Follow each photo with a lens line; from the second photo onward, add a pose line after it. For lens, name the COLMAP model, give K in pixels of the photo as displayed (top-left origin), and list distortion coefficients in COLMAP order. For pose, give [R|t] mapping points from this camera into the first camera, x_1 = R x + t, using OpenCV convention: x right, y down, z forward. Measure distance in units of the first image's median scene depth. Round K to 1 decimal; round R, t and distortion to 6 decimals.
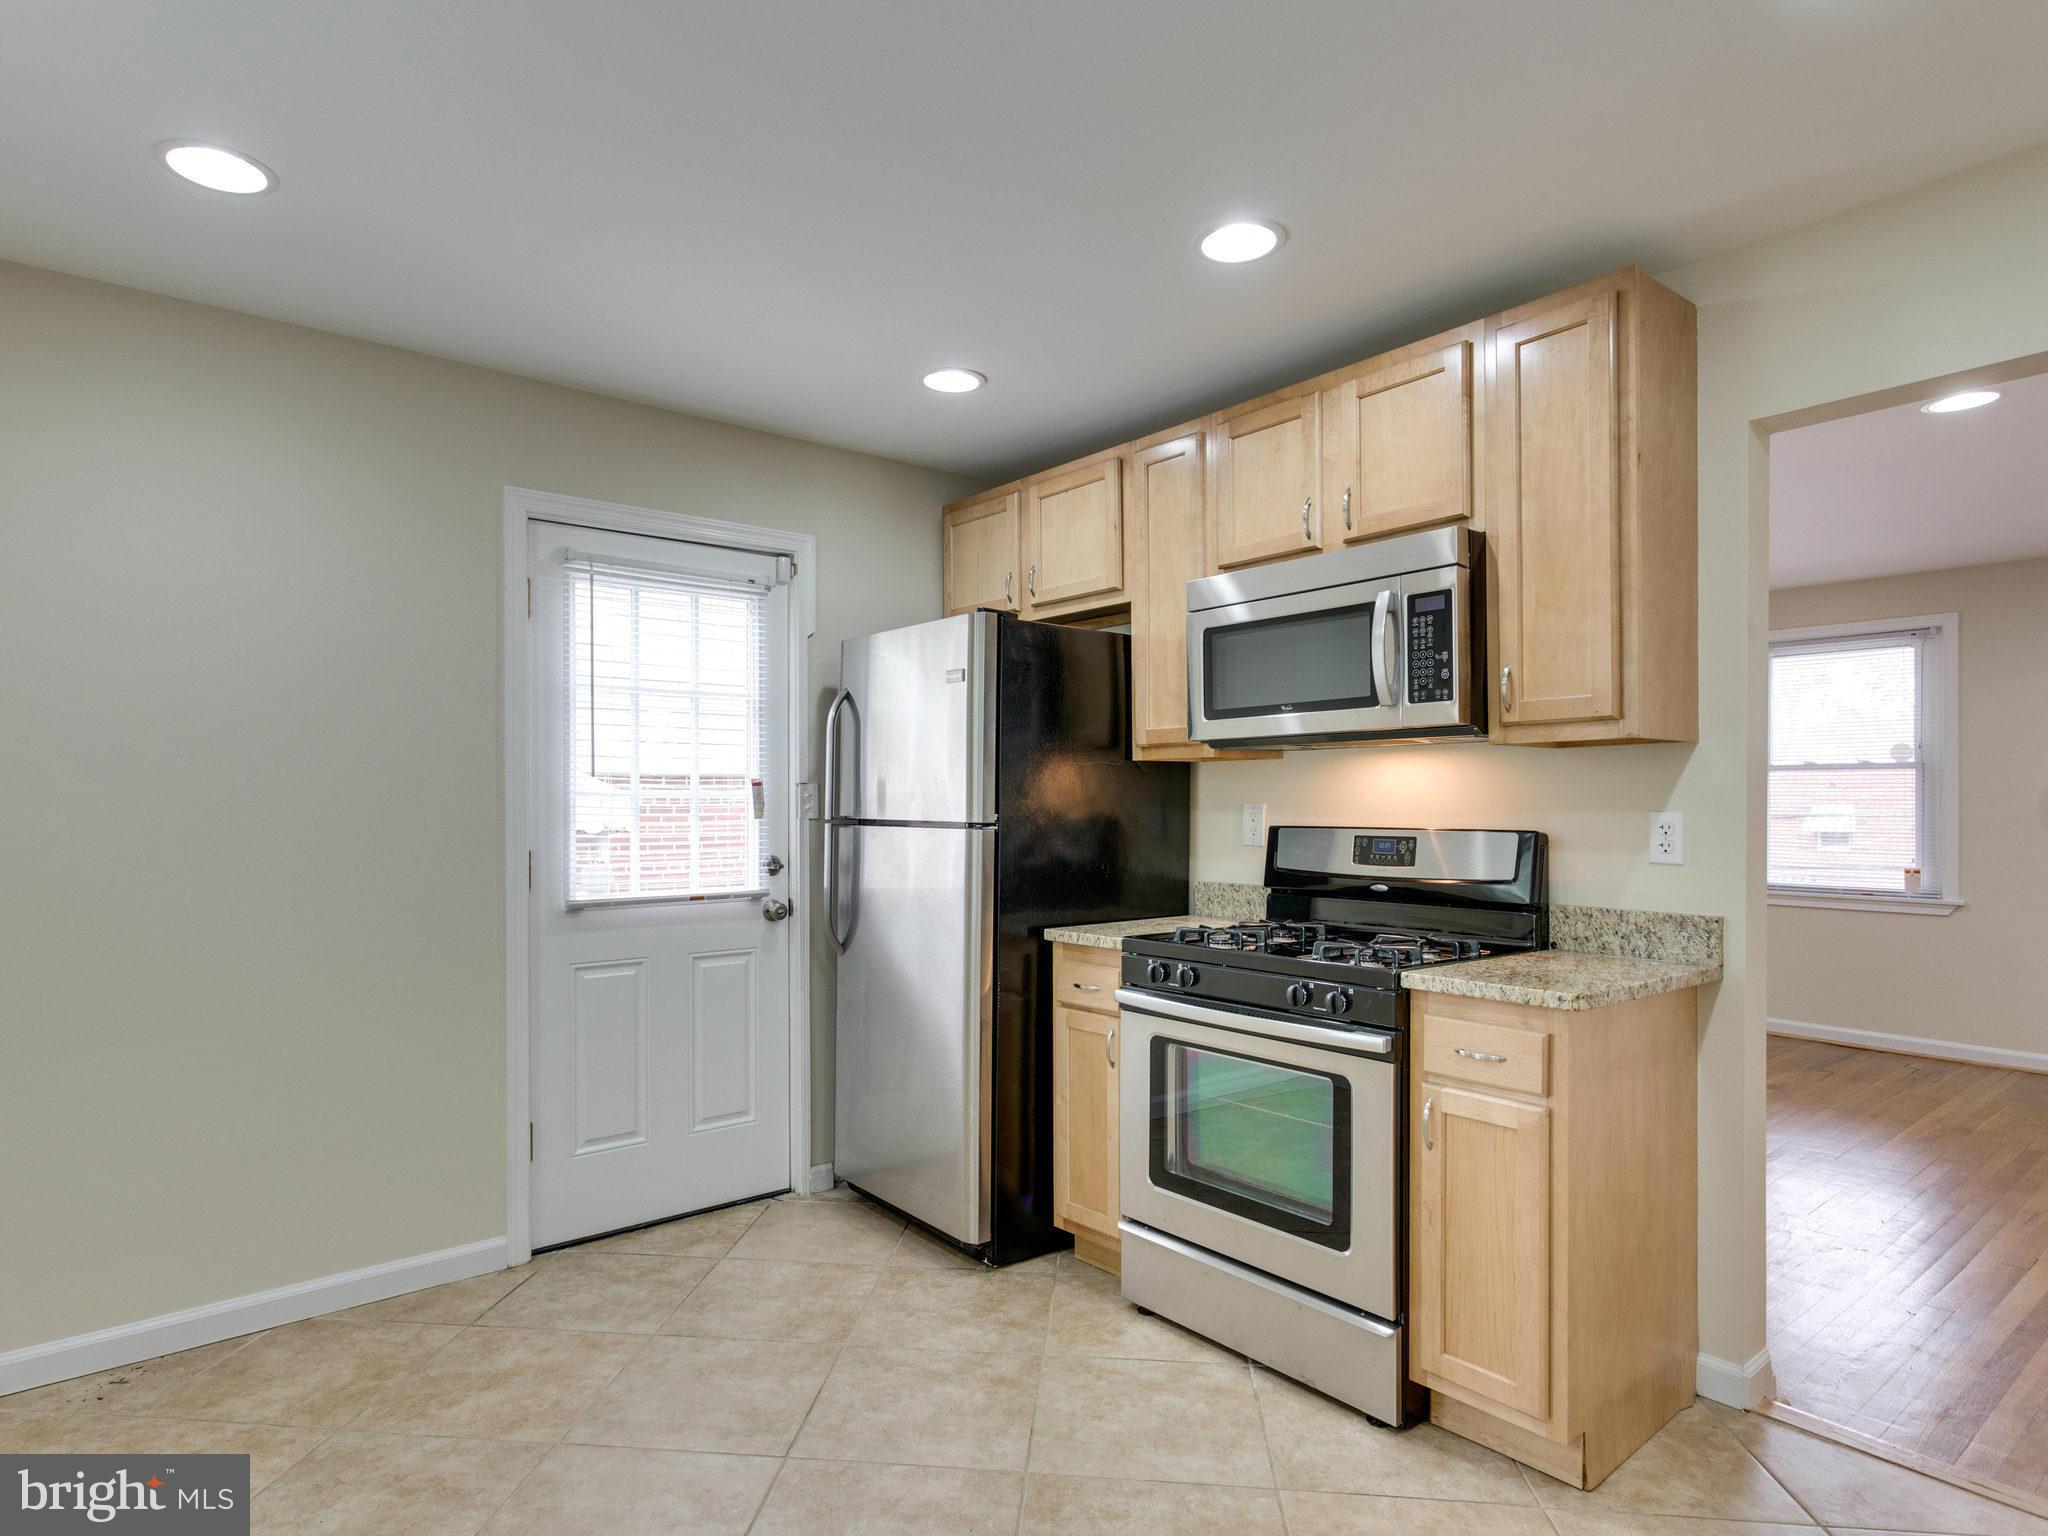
lens RADIAL K [[1141.6, 0, 1002.0], [0, 1141.6, 808.0], [0, 0, 1]] dist [0.001170, 0.001273]
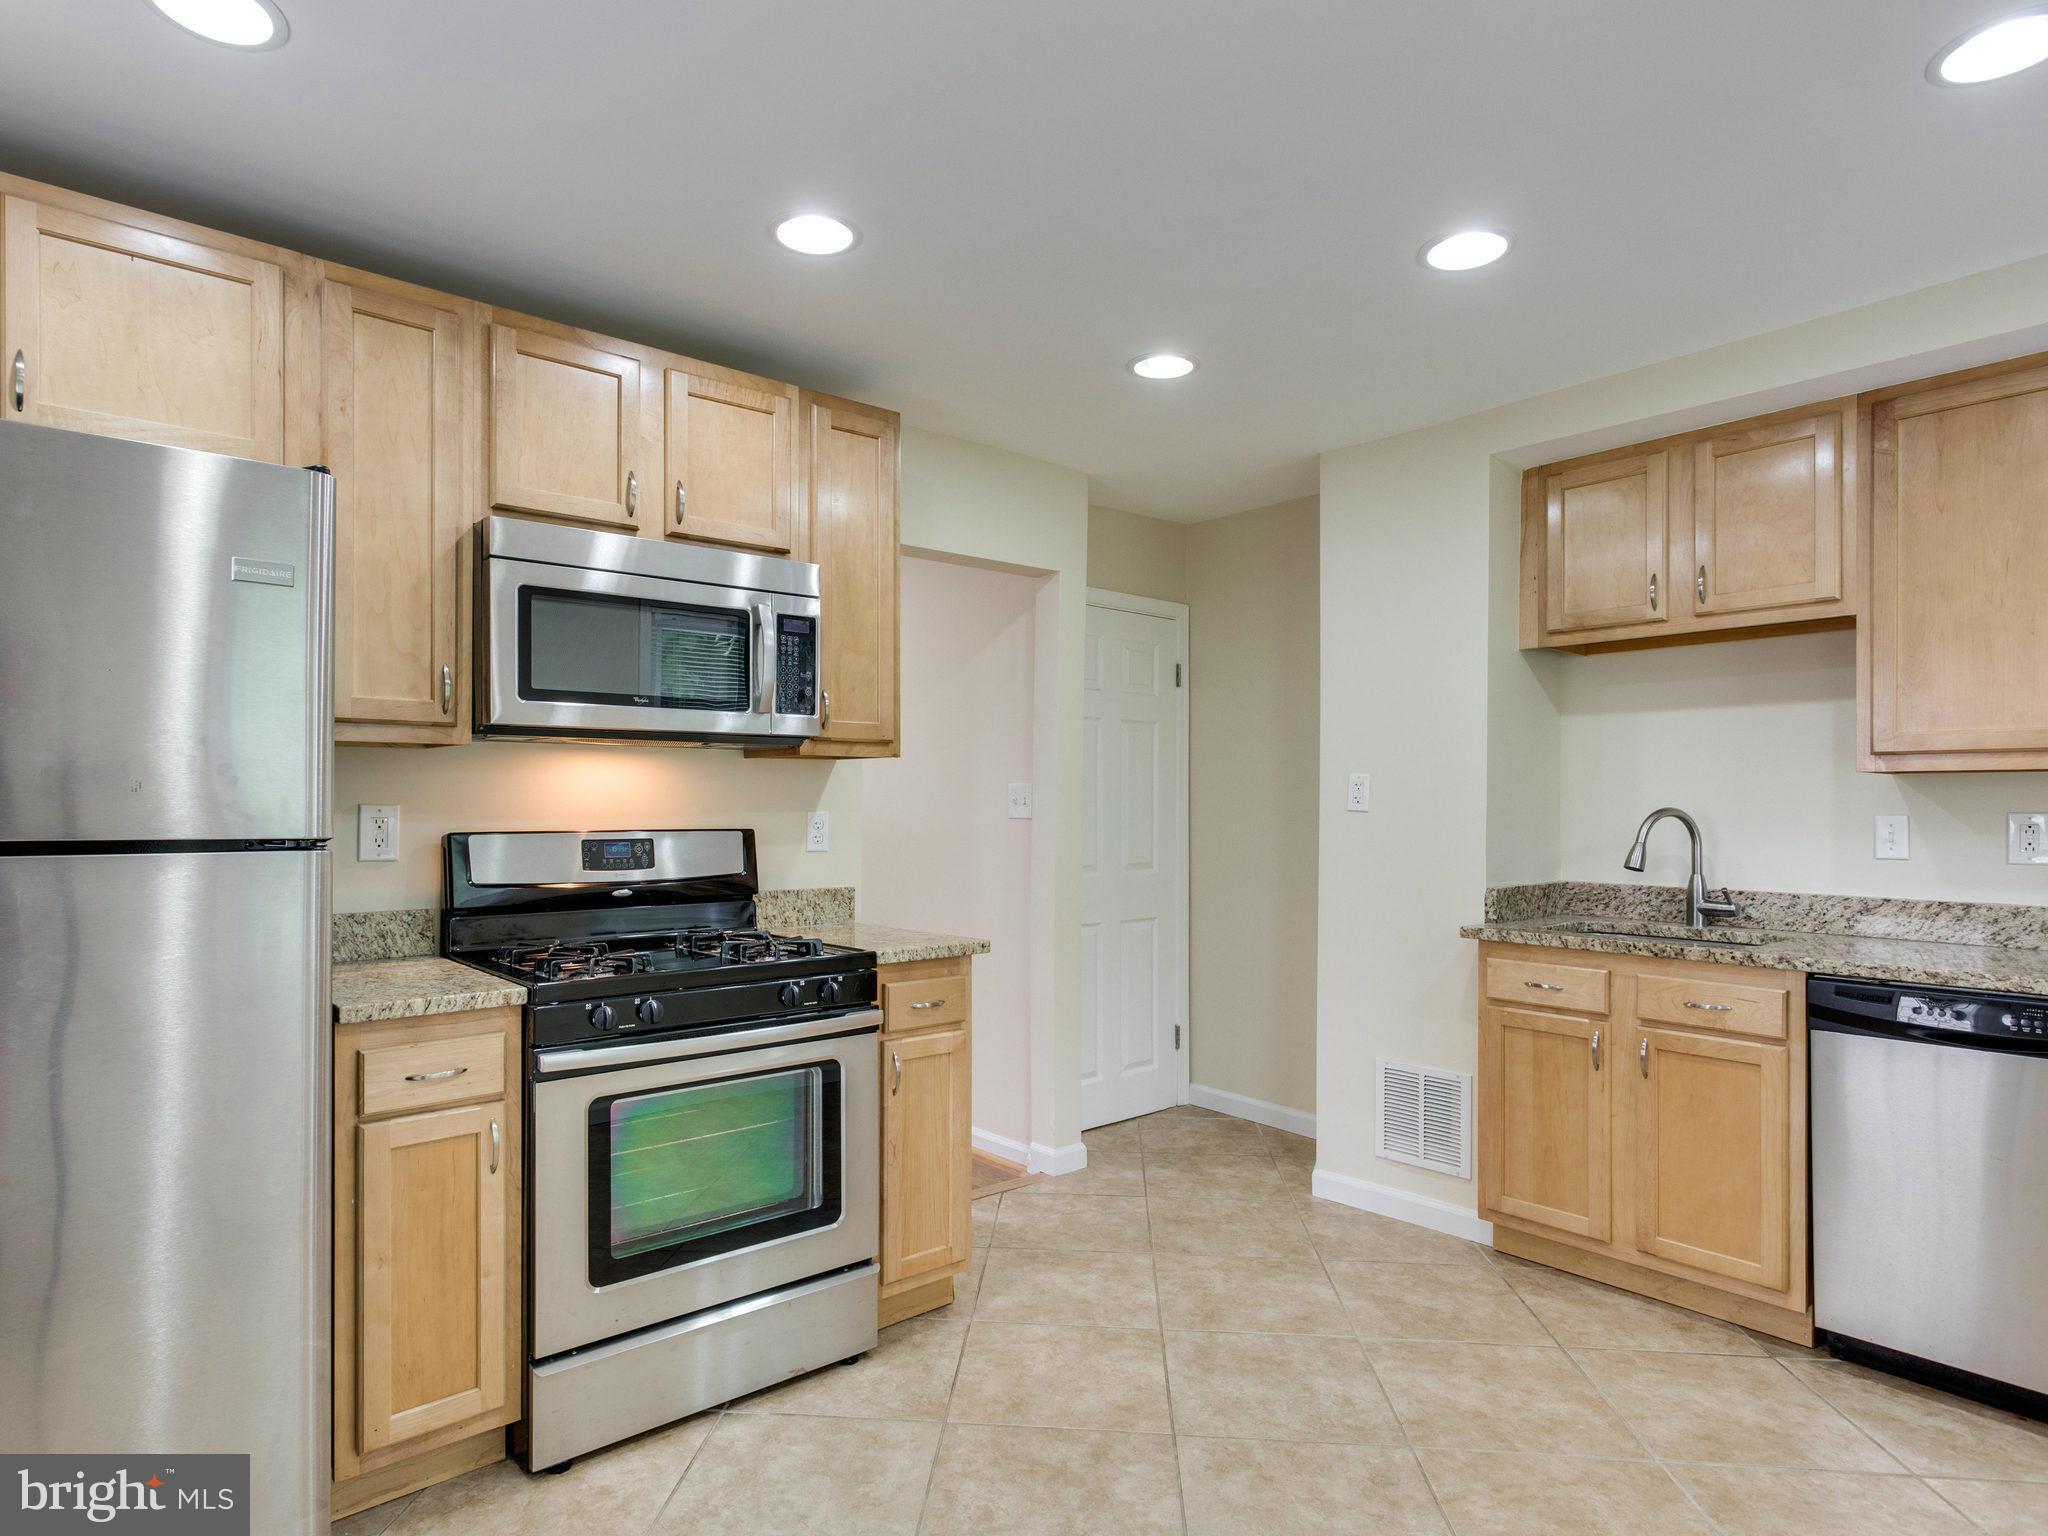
lens RADIAL K [[1120.0, 0, 1013.0], [0, 1120.0, 801.1], [0, 0, 1]] dist [-0.000058, 0.002085]
pose [[-0.013519, 0.005039, 0.999896, -0.603701], [0.002974, 0.999983, -0.004999, -0.001652], [-0.999904, 0.002906, -0.013533, 0.672242]]
